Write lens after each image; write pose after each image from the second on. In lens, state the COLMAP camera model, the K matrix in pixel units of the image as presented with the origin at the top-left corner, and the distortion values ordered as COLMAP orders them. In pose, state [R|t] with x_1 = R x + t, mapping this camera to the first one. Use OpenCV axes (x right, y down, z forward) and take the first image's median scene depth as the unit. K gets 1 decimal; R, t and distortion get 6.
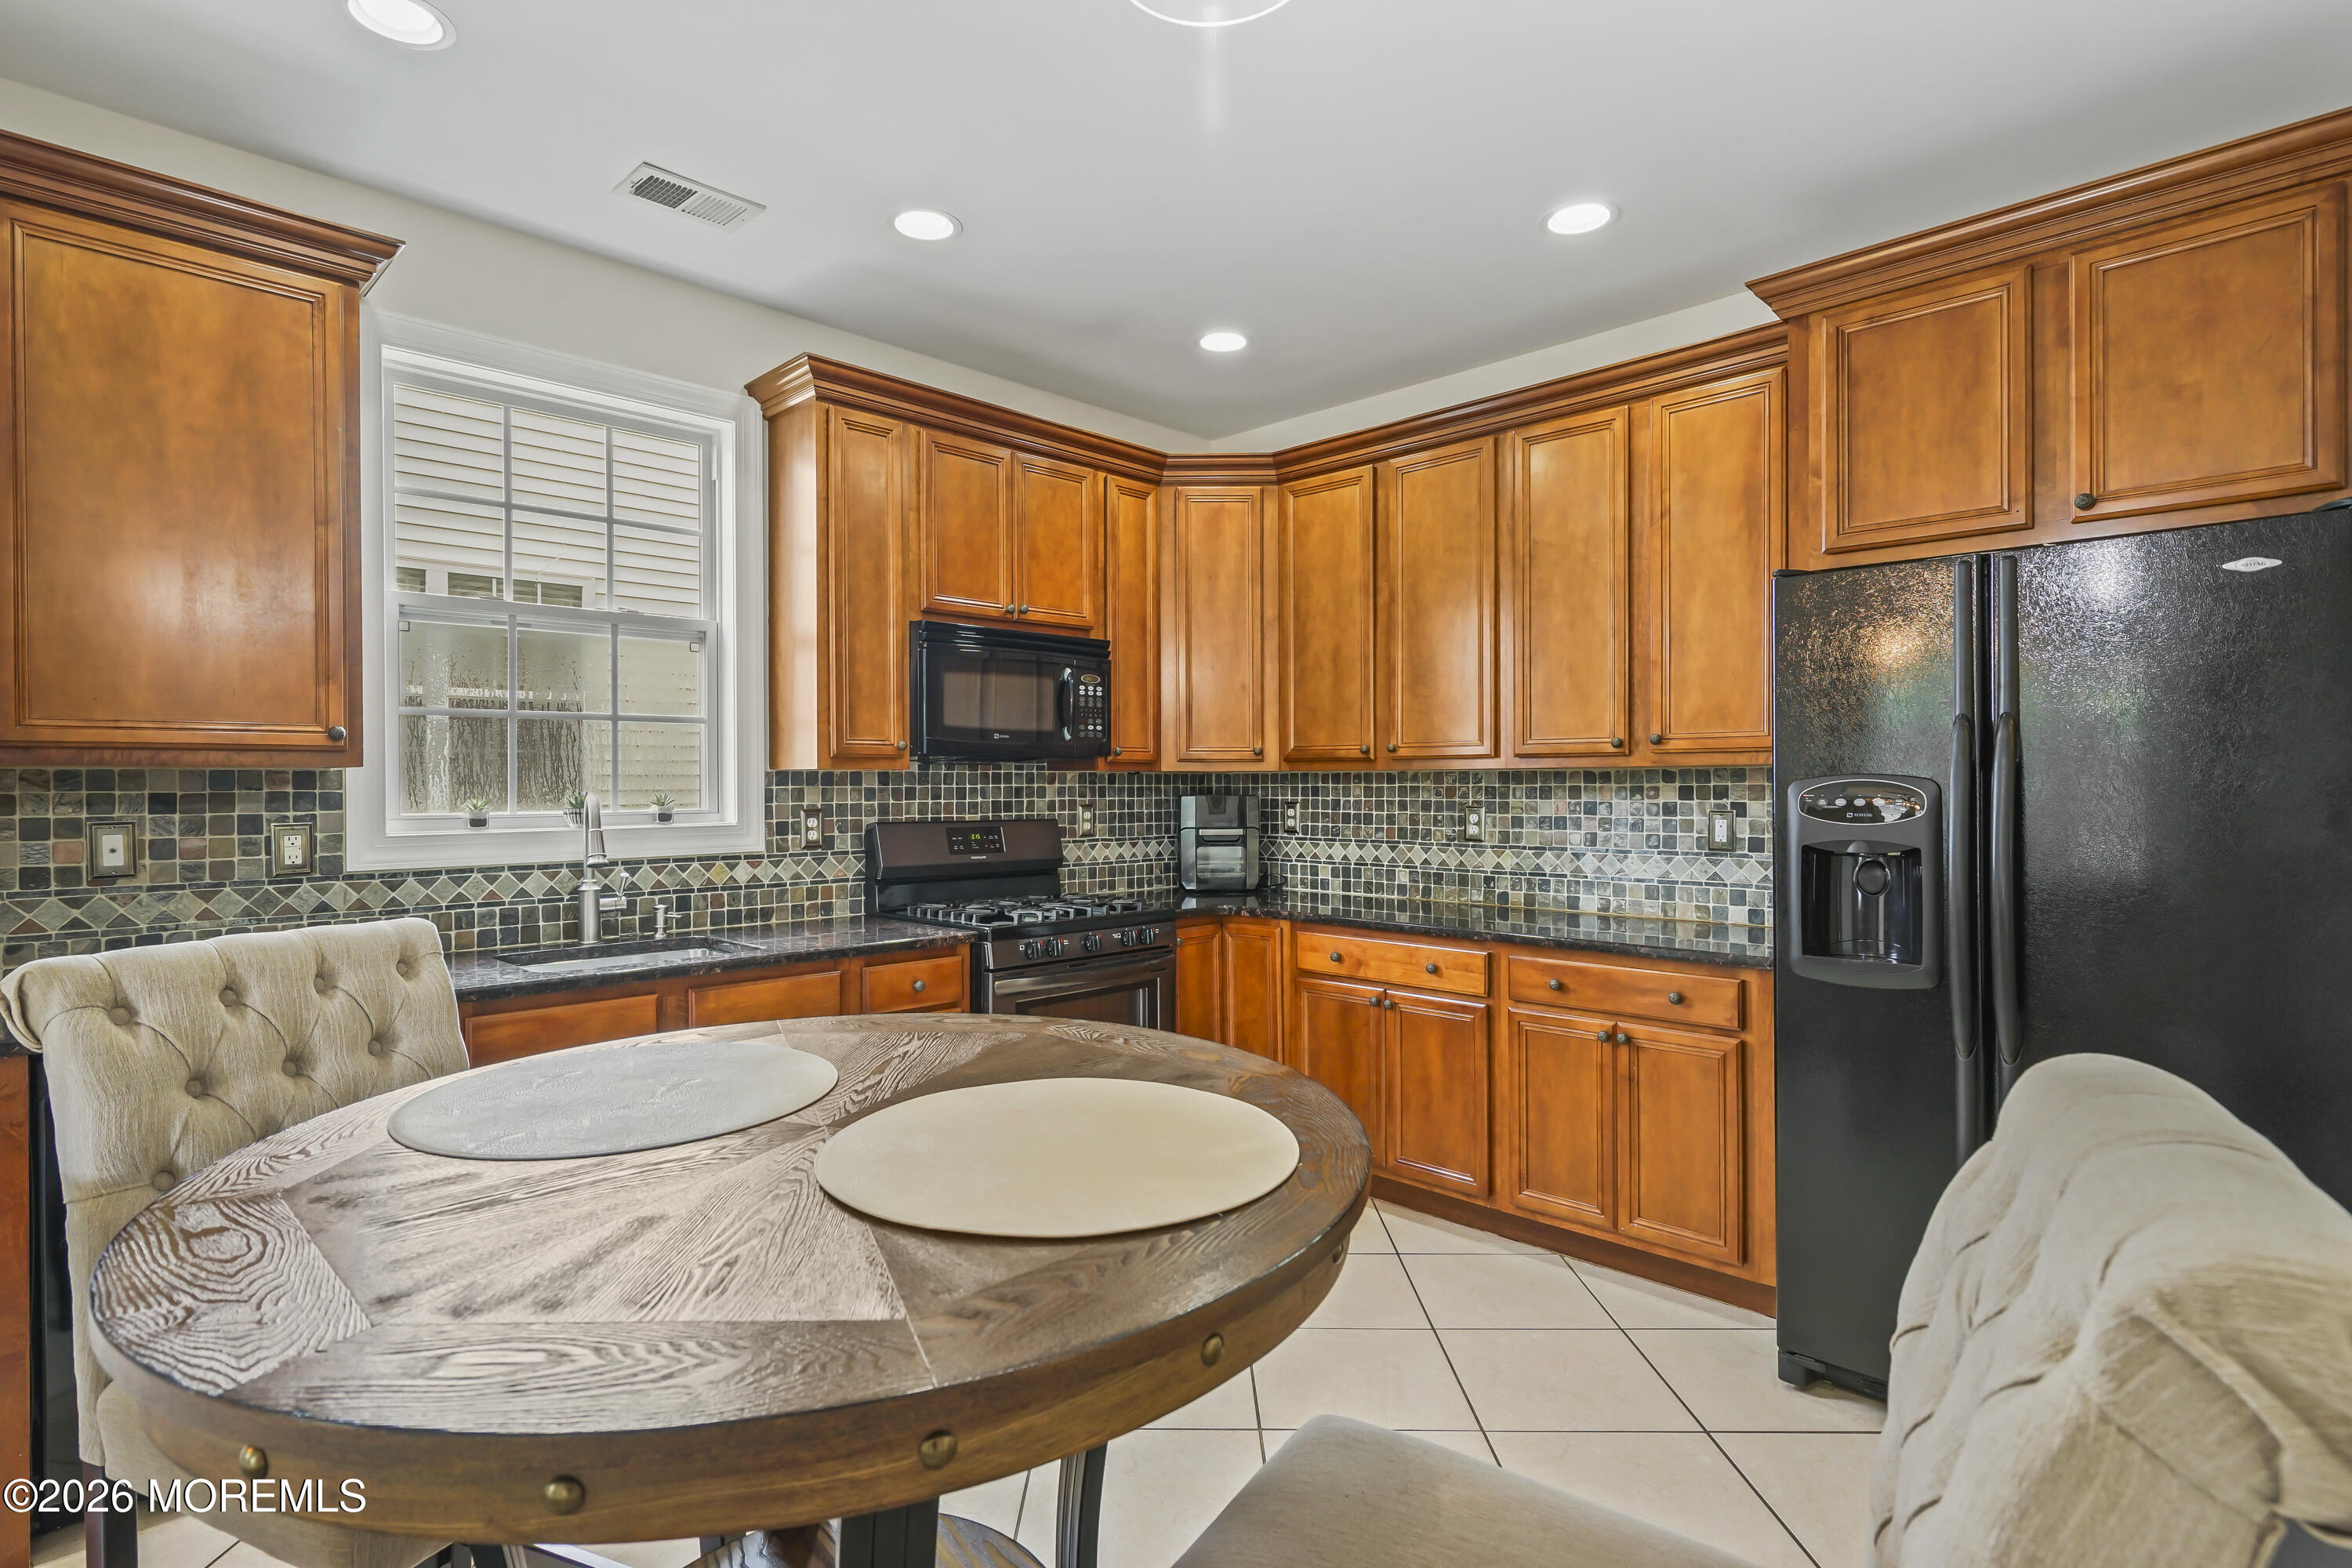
lens RADIAL K [[1179.6, 0, 1154.9], [0, 1179.6, 791.9], [0, 0, 1]] dist [0.002545, 0.000448]
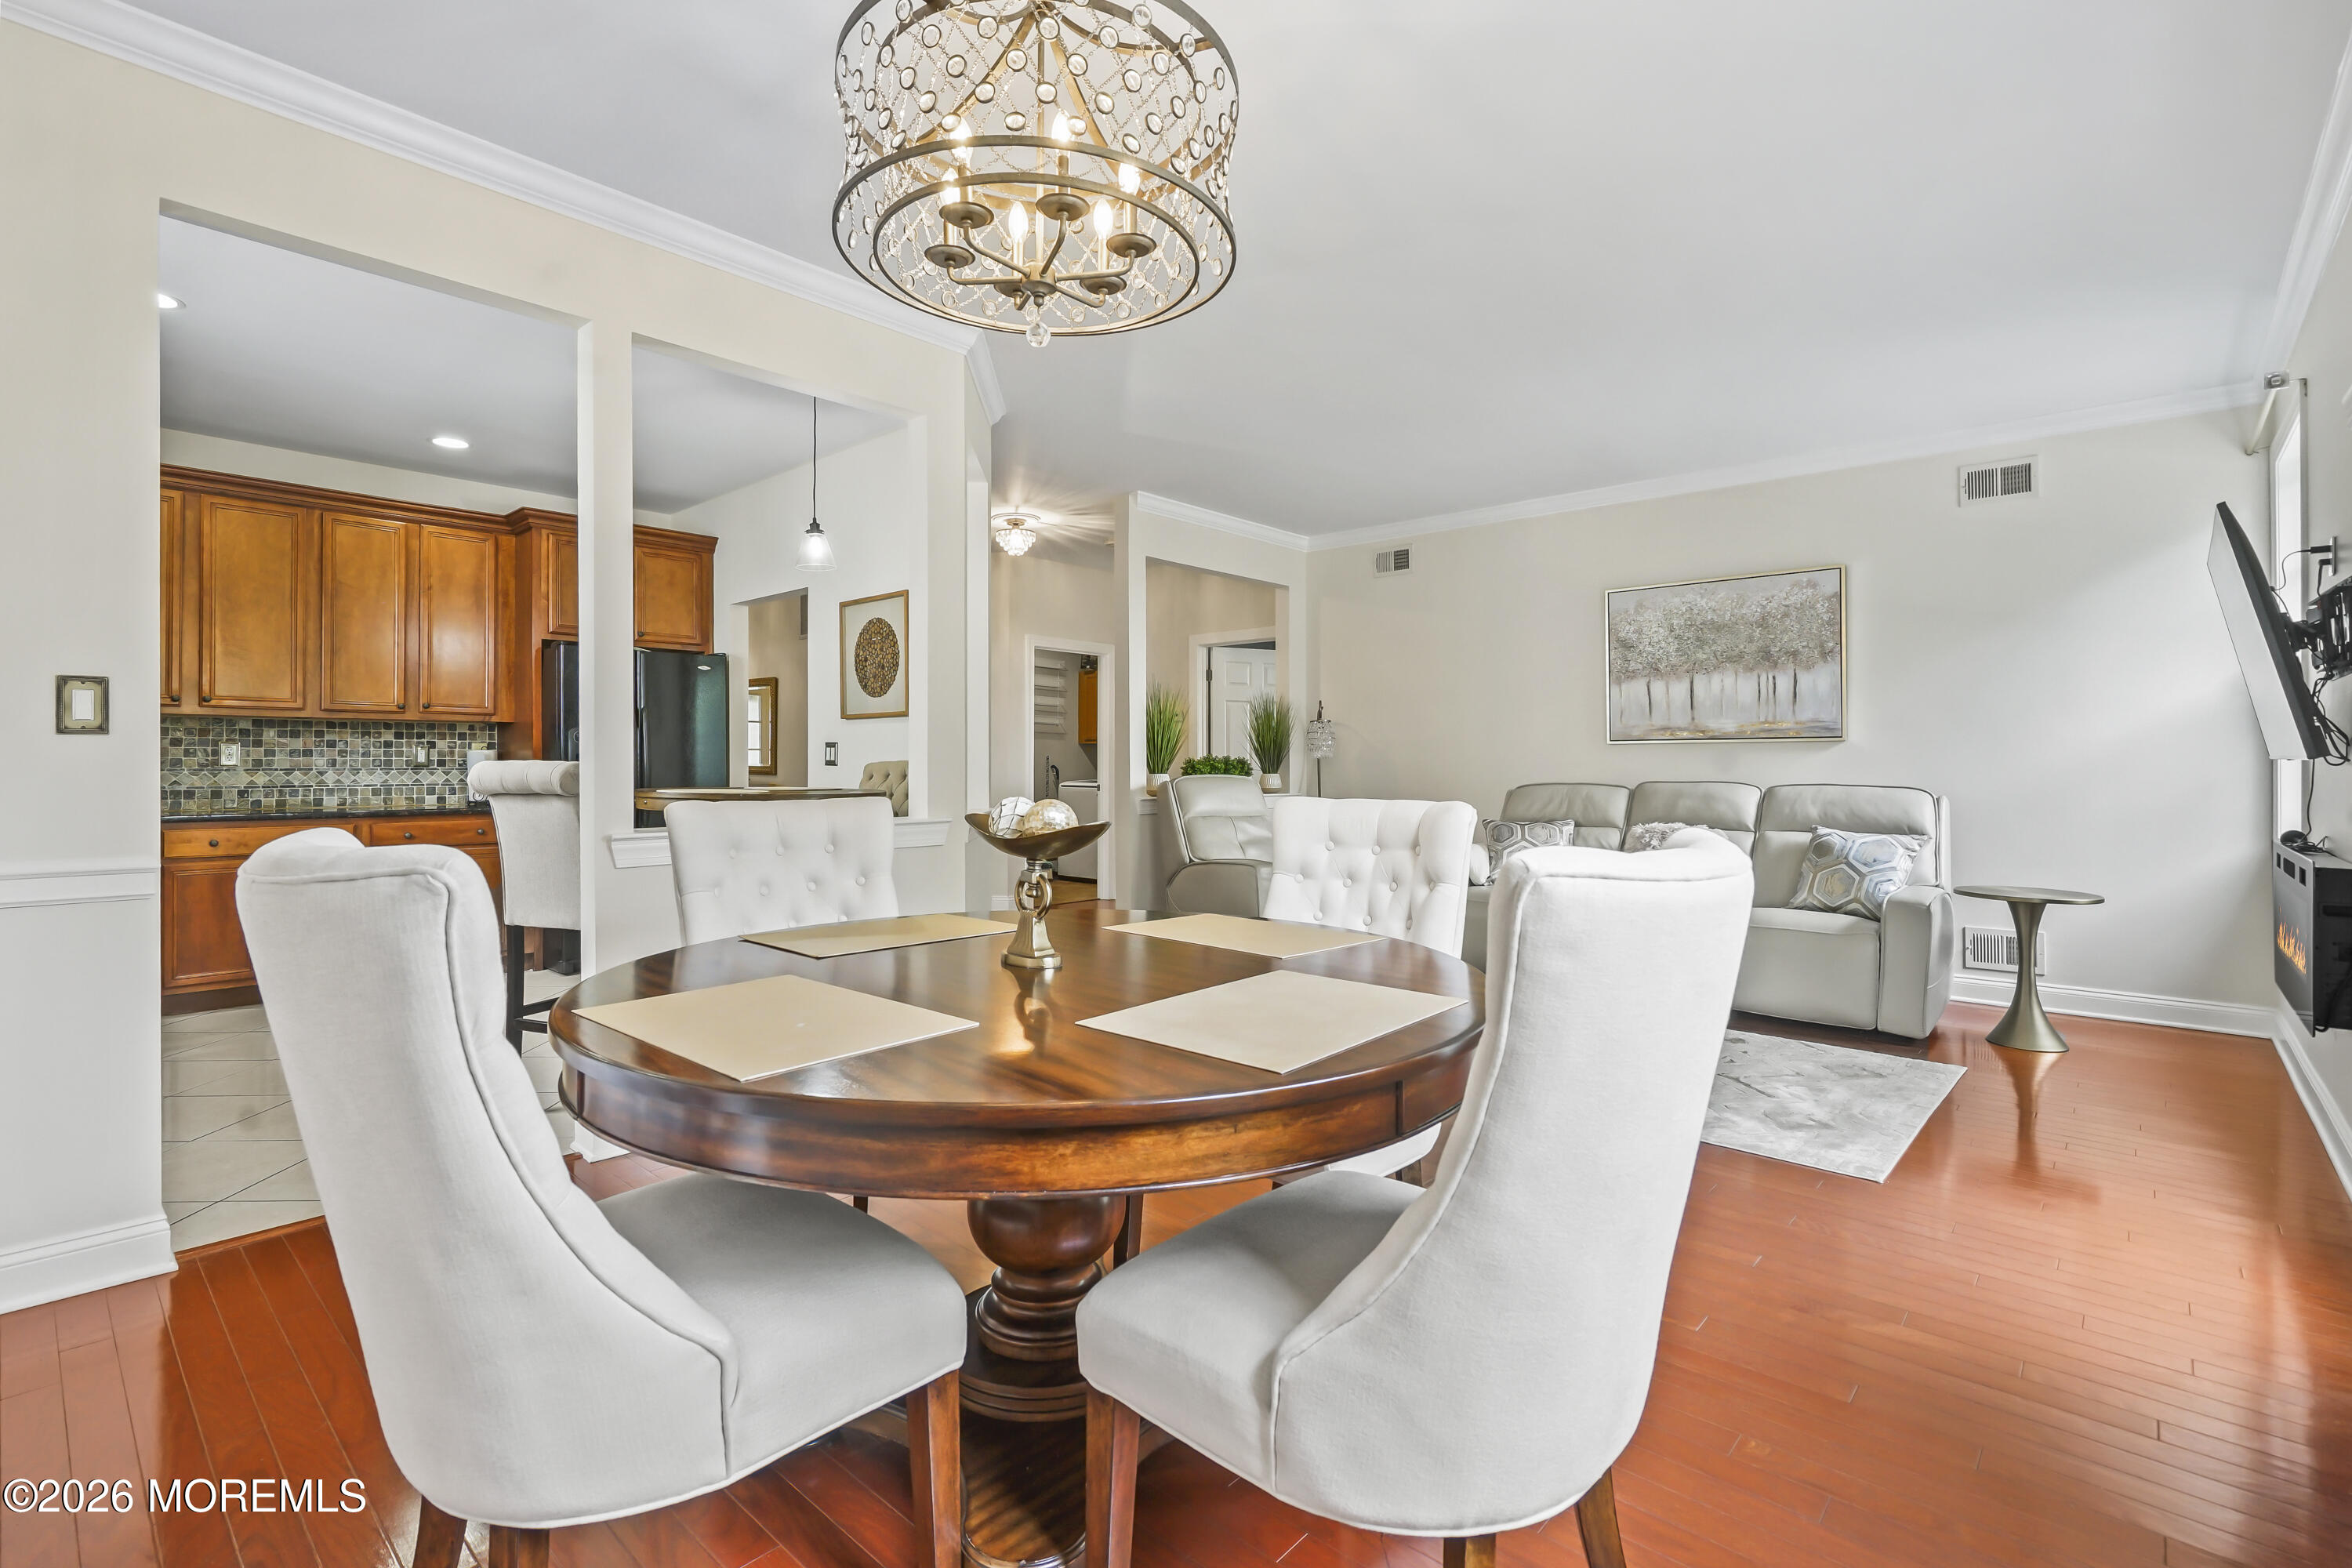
lens RADIAL K [[1065.1, 0, 1163.4], [0, 1065.1, 762.4], [0, 0, 1]] dist [-0.005383, 0.001271]
pose [[-0.049410, 0.007452, 0.998751, -1.301454], [0.005517, 0.999959, -0.007188, 0.063388], [-0.998763, 0.005155, -0.049449, -0.094615]]
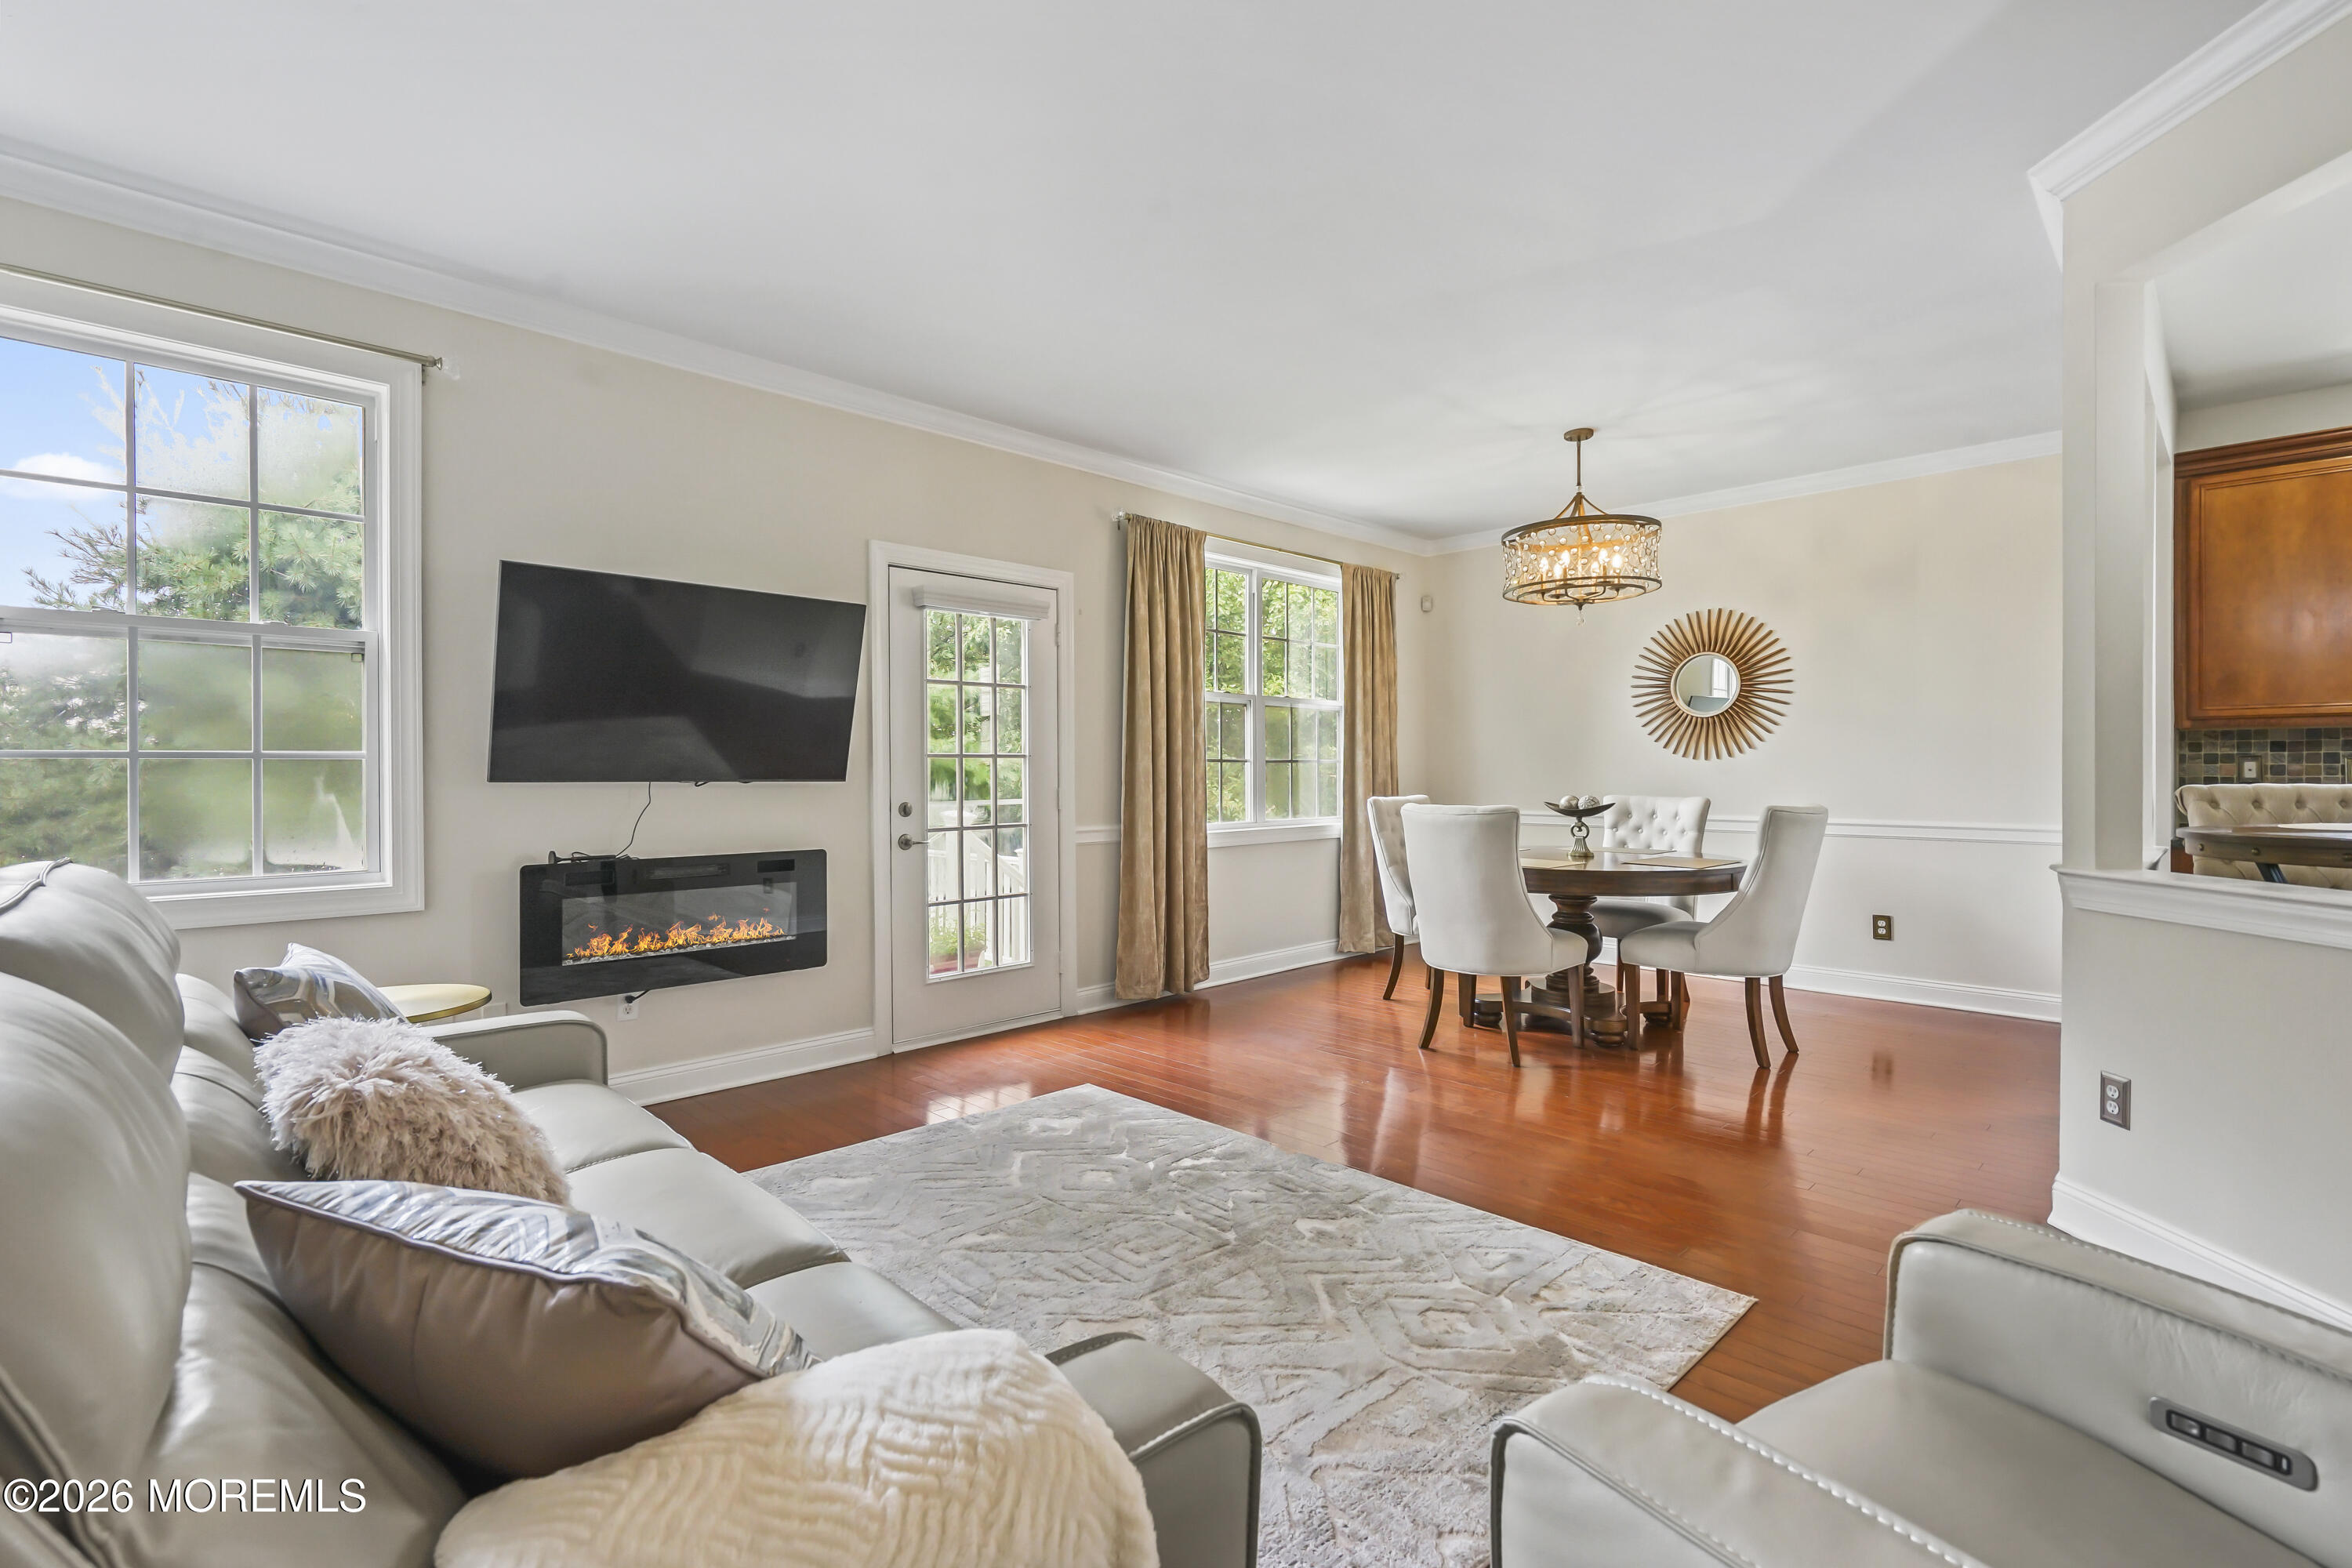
lens RADIAL K [[1065.1, 0, 1165.1], [0, 1065.1, 771.0], [0, 0, 1]] dist [-0.005383, 0.001271]
pose [[-0.002158, 0.004607, -0.999987, 0.678632], [-0.005522, 0.999974, 0.004619, 0.039472], [0.999982, 0.005532, -0.002133, -0.616104]]
